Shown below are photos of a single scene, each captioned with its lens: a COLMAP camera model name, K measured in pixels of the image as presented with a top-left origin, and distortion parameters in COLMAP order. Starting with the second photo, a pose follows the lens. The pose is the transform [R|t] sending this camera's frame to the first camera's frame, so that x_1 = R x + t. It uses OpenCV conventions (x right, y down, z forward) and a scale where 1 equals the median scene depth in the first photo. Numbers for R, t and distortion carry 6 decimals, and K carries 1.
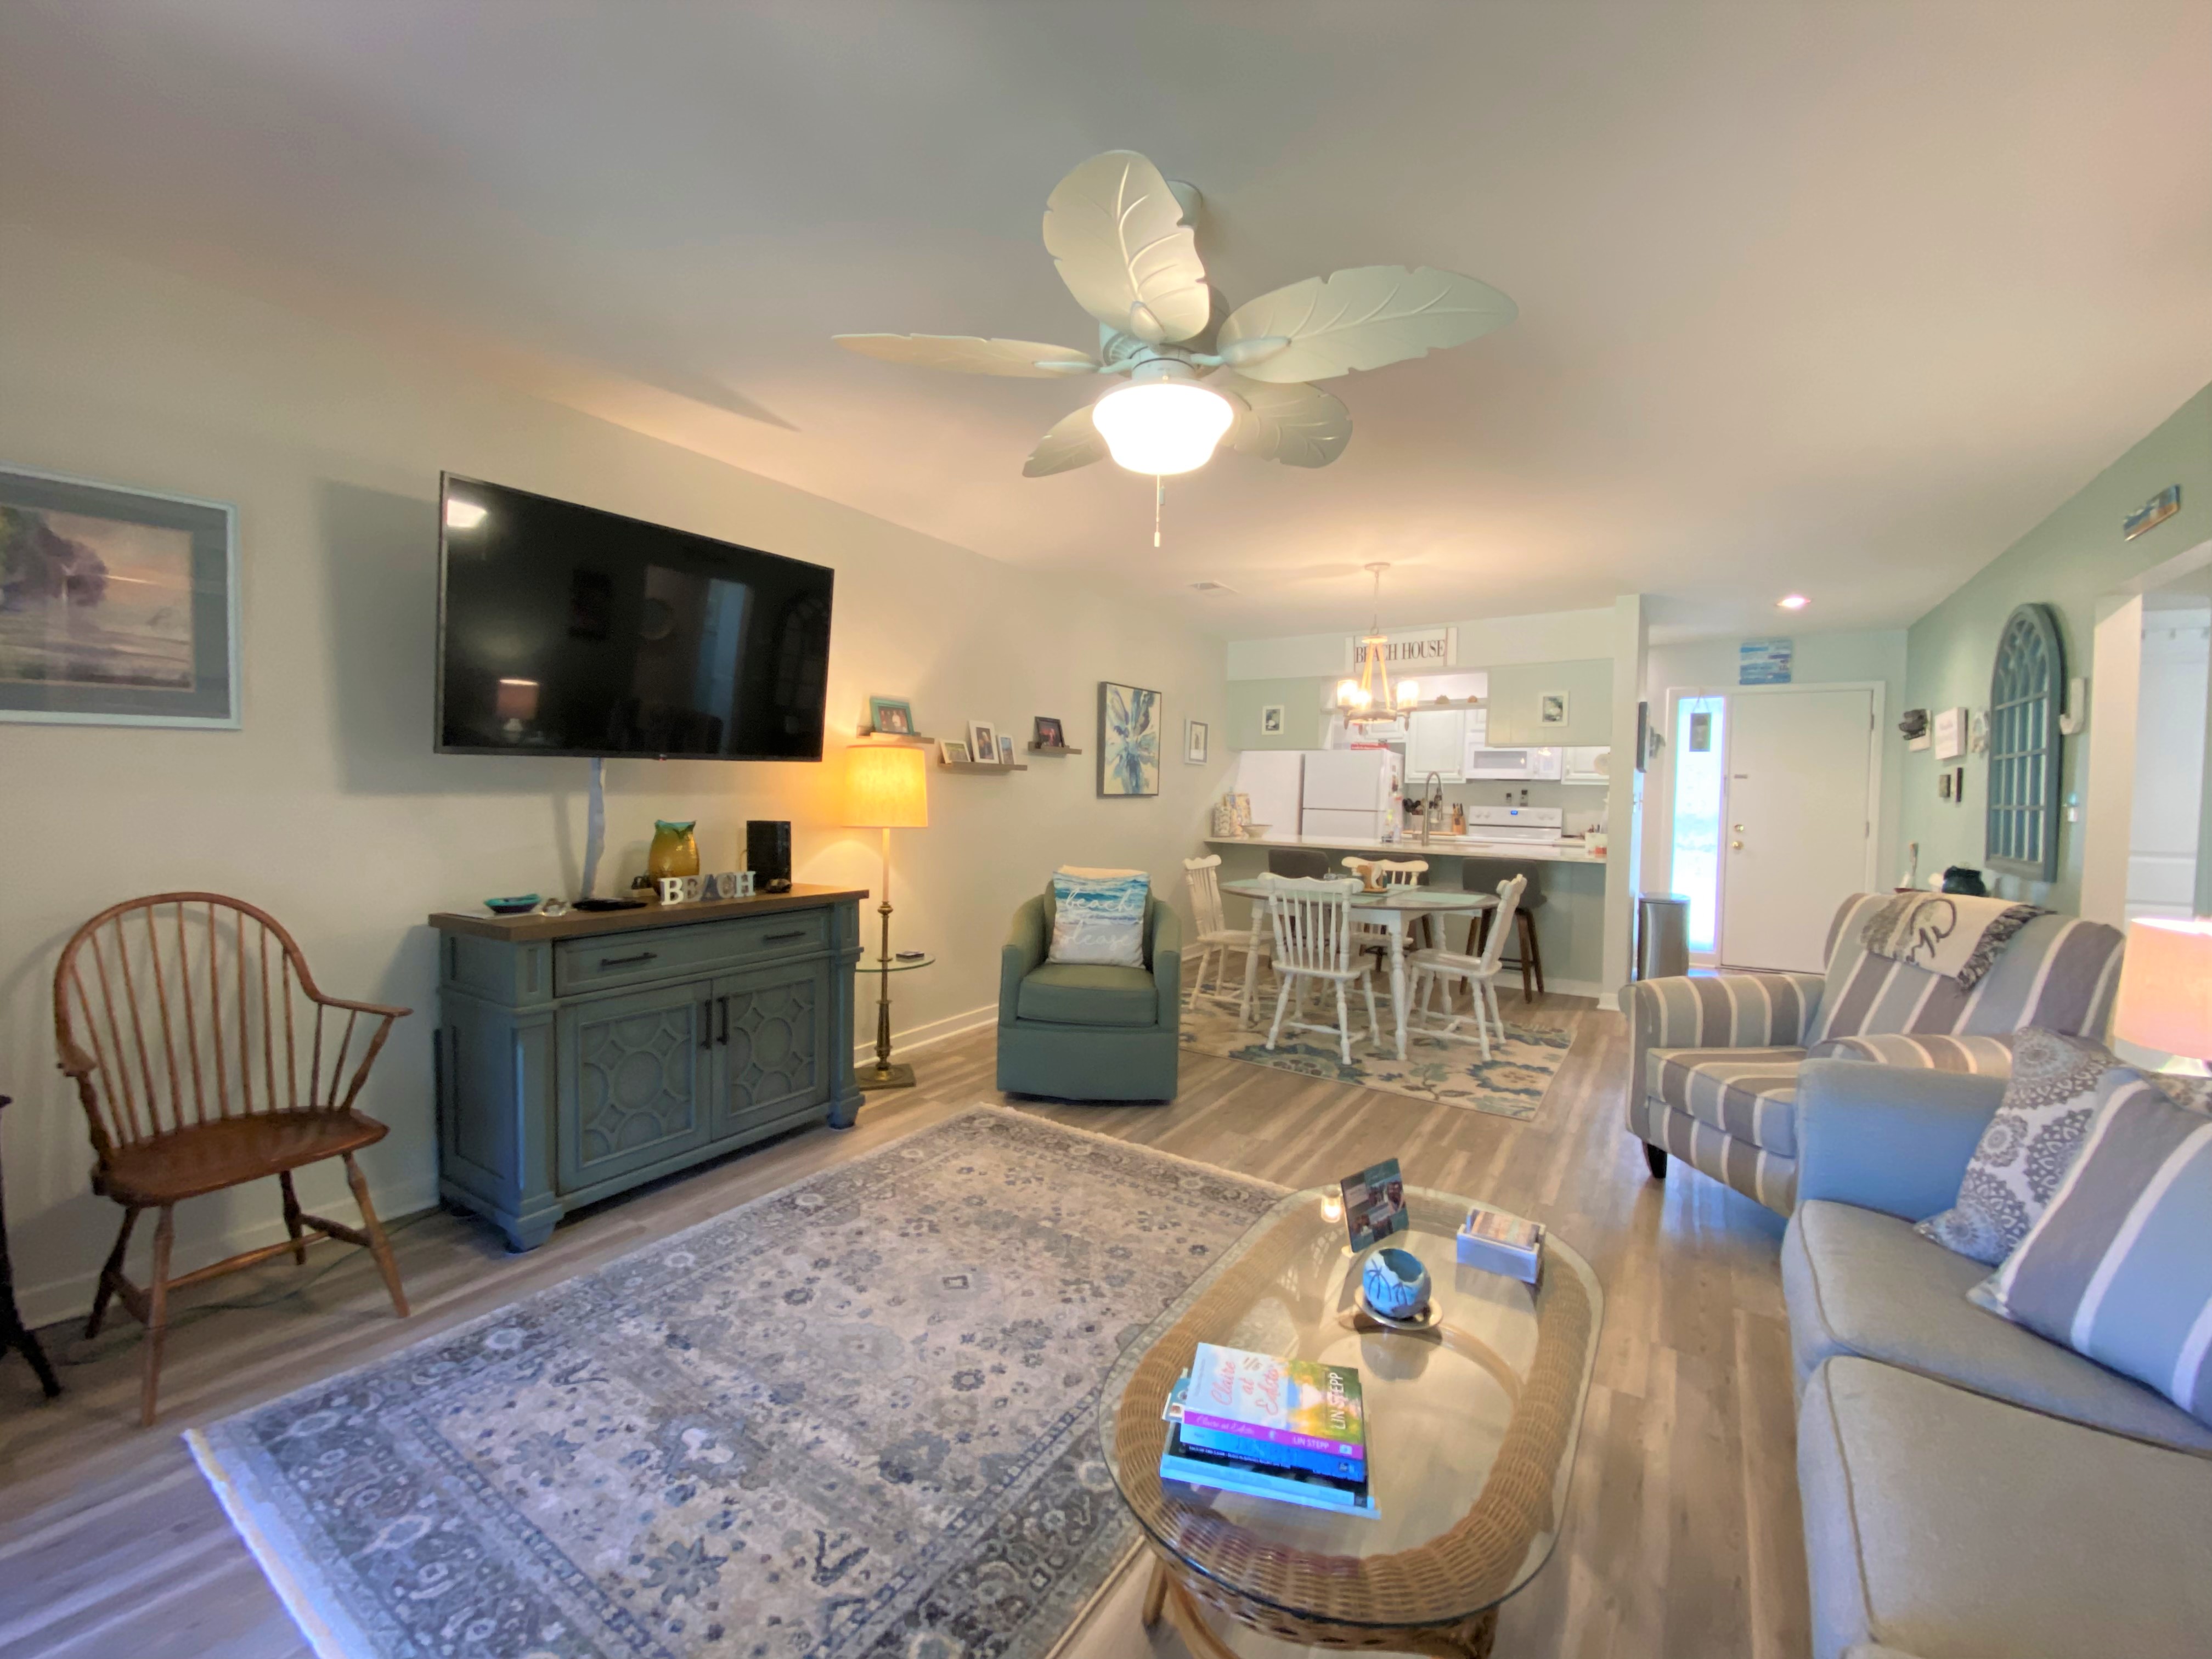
lens RADIAL K [[895.8, 0, 1091.7], [0, 895.8, 823.4], [0, 0, 1]] dist [0.037548, -0.029895]
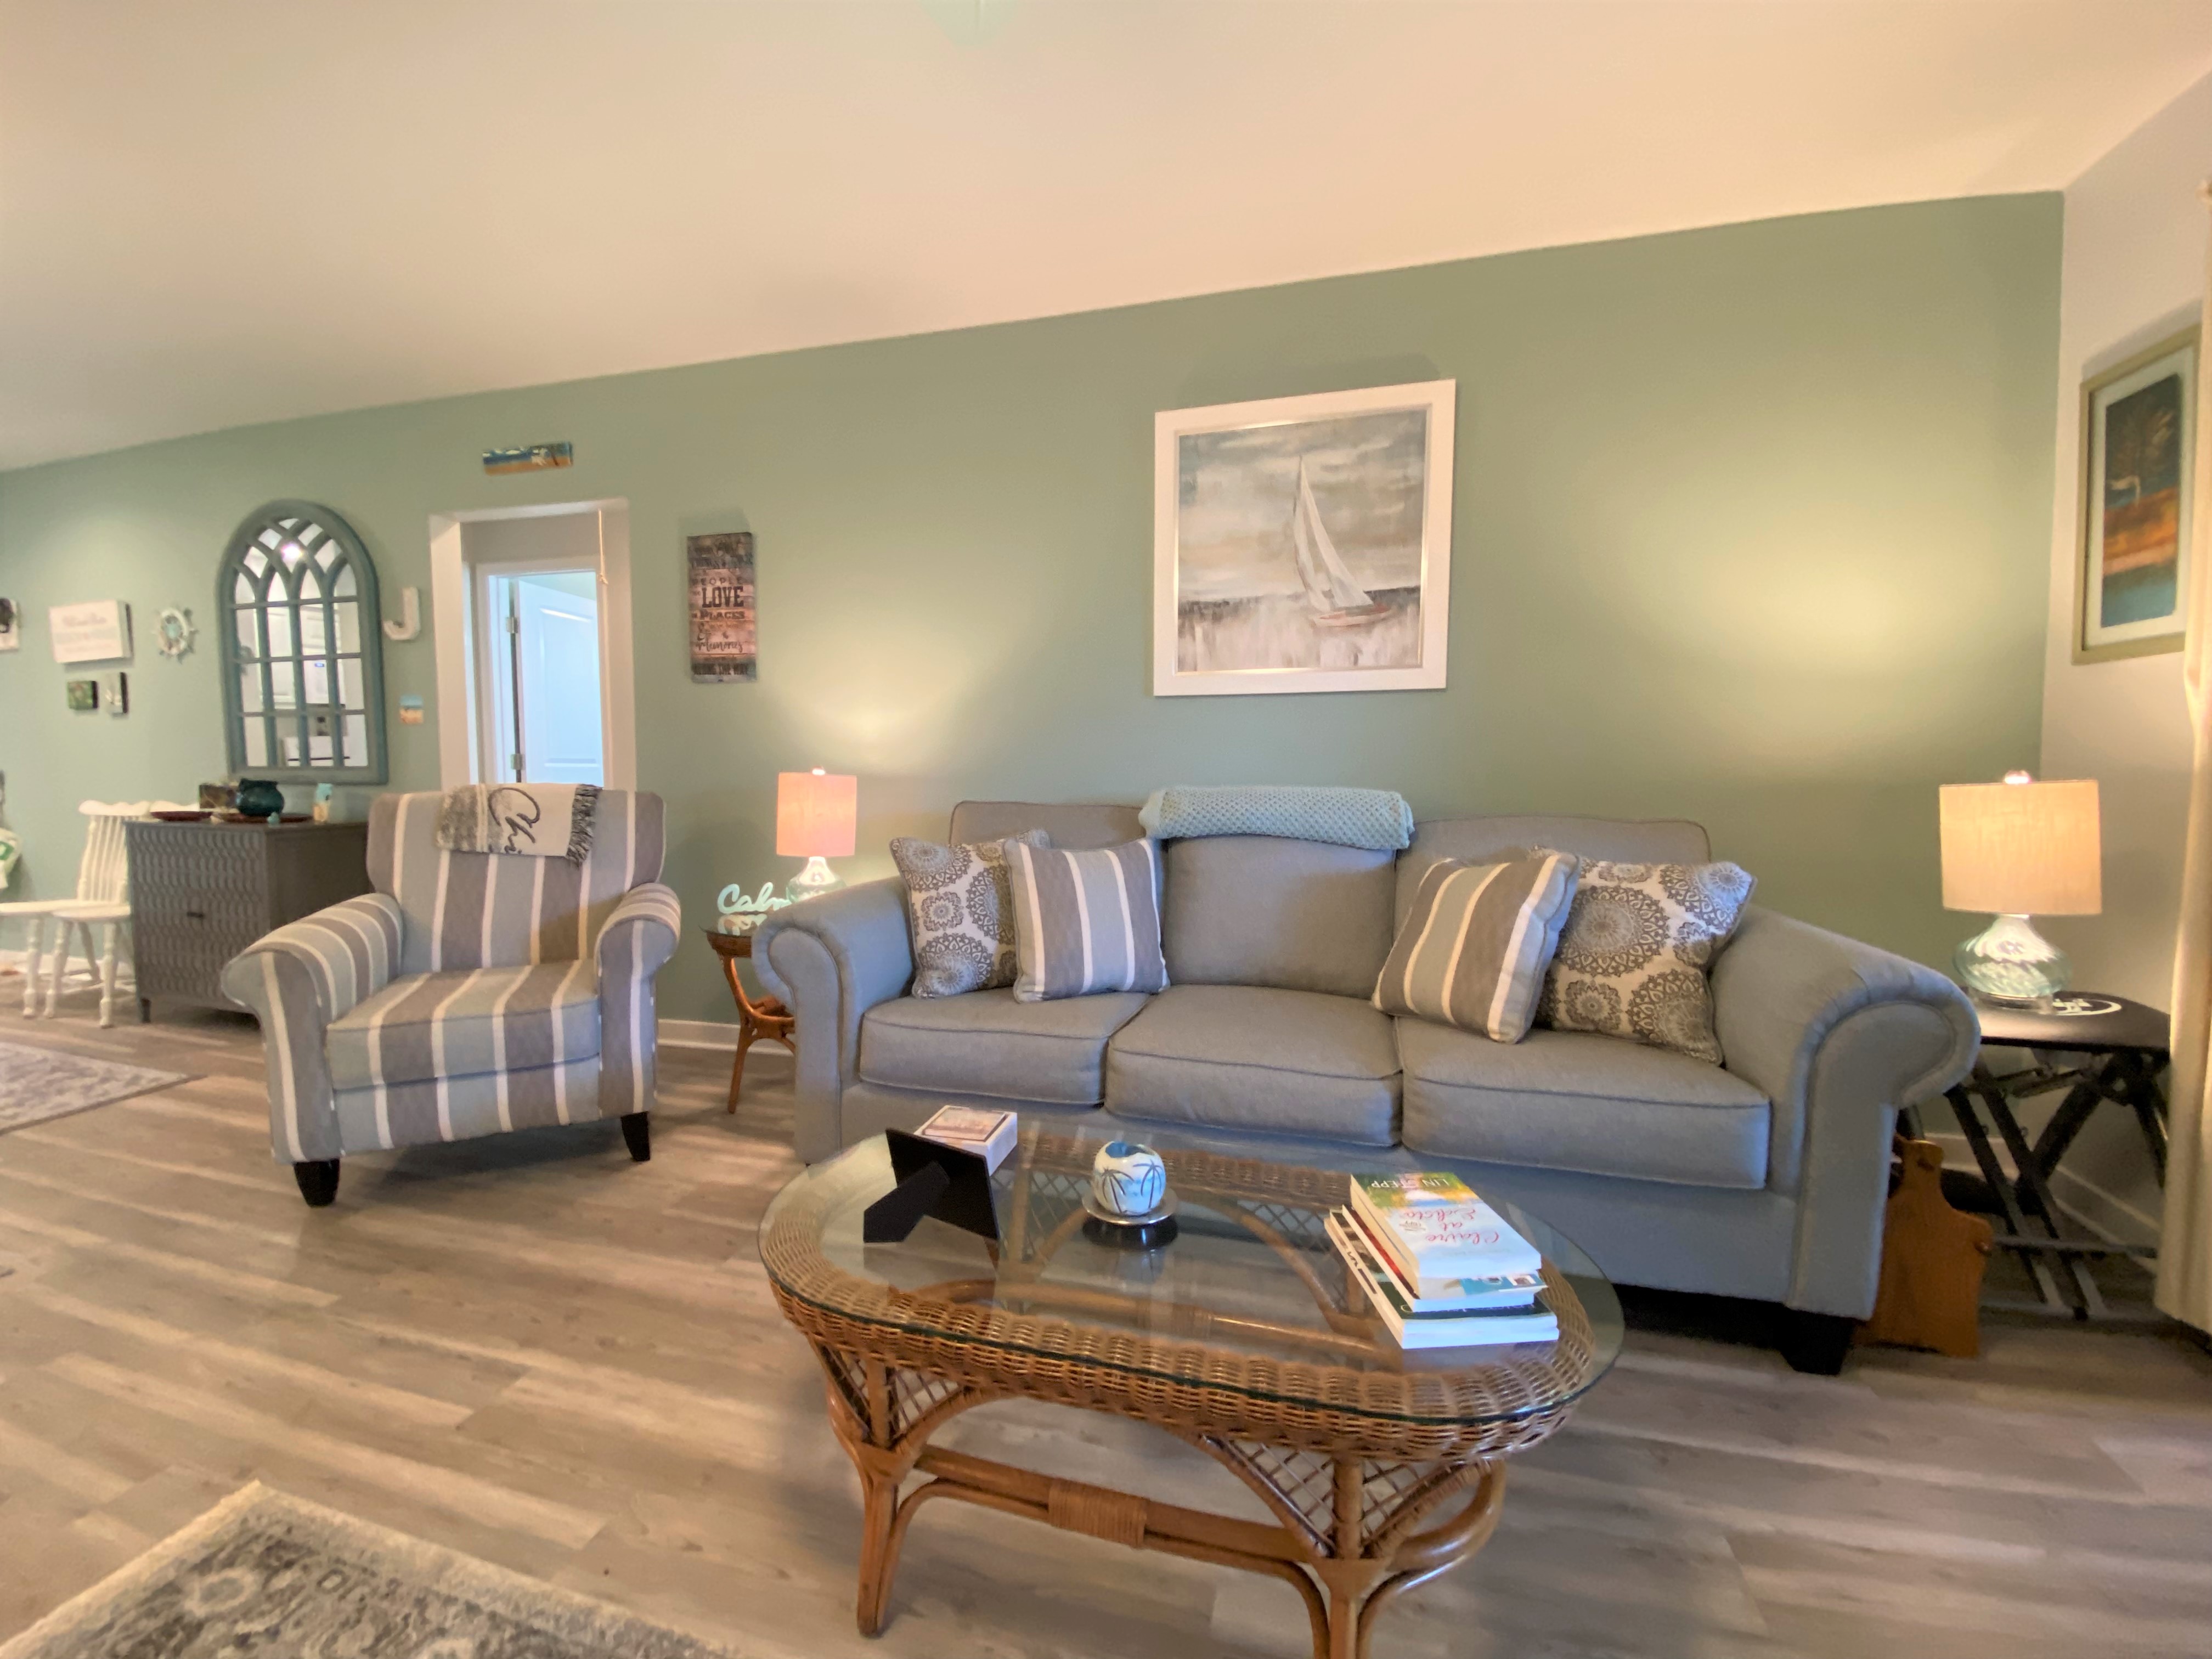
lens RADIAL K [[895.8, 0, 1091.7], [0, 895.8, 823.4], [0, 0, 1]] dist [0.037548, -0.029895]
pose [[-0.313025, -0.087361, 0.945718, -0.425955], [0.032528, 0.994190, 0.102605, 0.070094], [-0.949188, 0.062880, -0.308365, 1.214577]]
